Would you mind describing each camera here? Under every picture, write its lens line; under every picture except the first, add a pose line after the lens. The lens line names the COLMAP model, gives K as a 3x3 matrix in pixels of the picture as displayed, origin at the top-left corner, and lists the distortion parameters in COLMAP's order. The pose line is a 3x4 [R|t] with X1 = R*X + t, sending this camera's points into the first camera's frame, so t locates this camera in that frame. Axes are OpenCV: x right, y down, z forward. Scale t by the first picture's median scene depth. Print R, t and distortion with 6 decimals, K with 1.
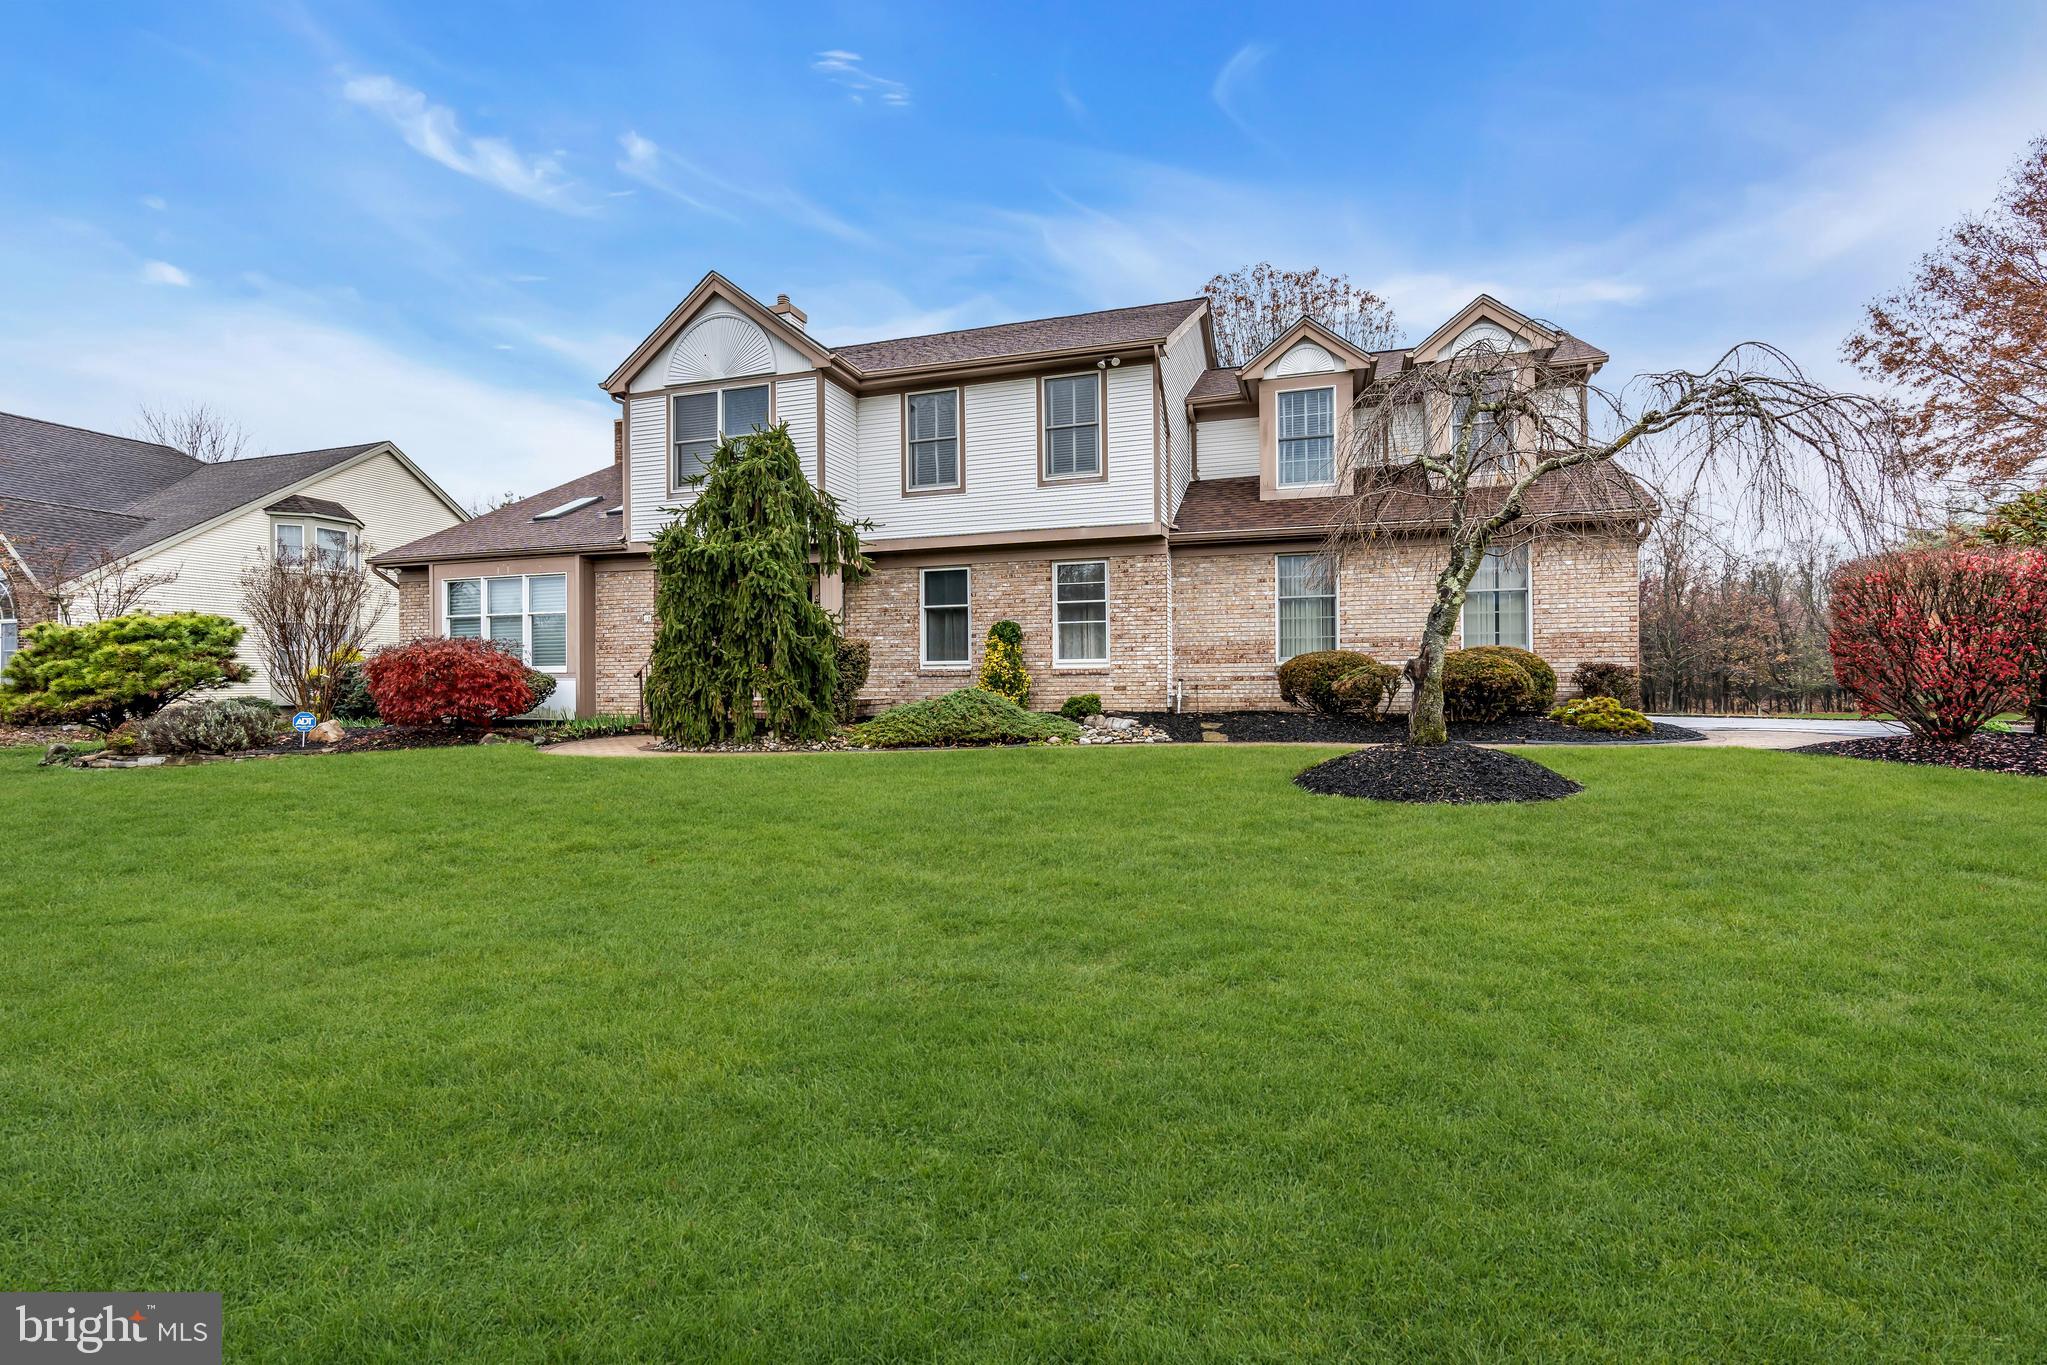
lens RADIAL K [[944.5, 0, 1024.0], [0, 944.5, 679.7], [0, 0, 1]] dist [-0.001704, 0.000611]
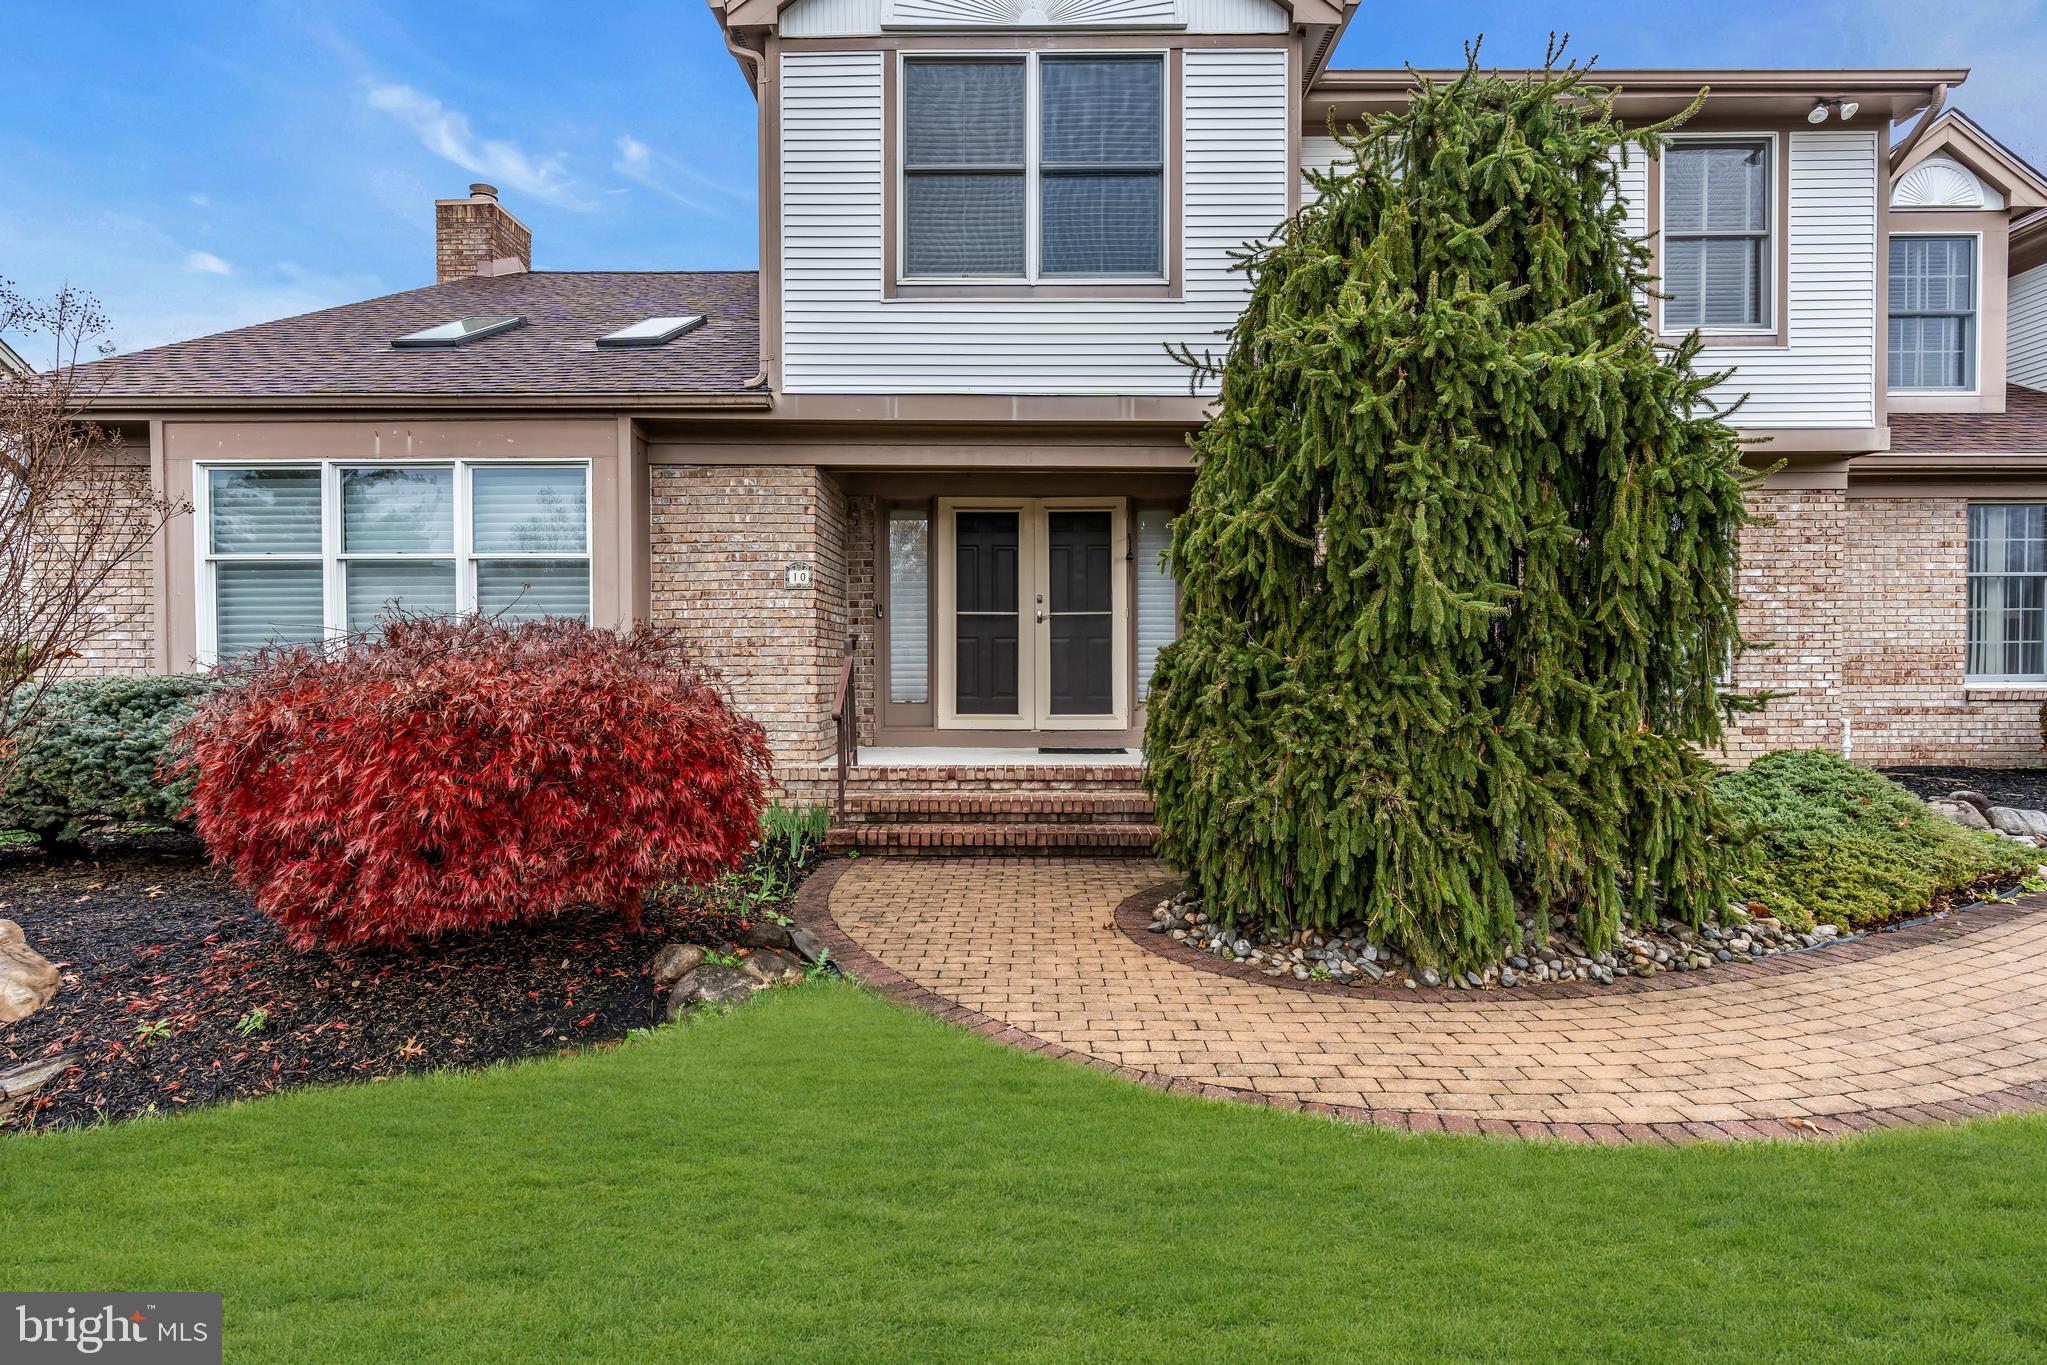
lens RADIAL K [[1062.2, 0, 1023.5], [0, 1062.2, 682.5], [0, 0, 1]] dist [-0.004029, -0.000773]
pose [[0.949998, -0.001518, 0.312251, -0.461264], [-0.004819, 0.999798, 0.019522, -0.027319], [-0.312217, -0.020051, 0.949799, 0.516123]]
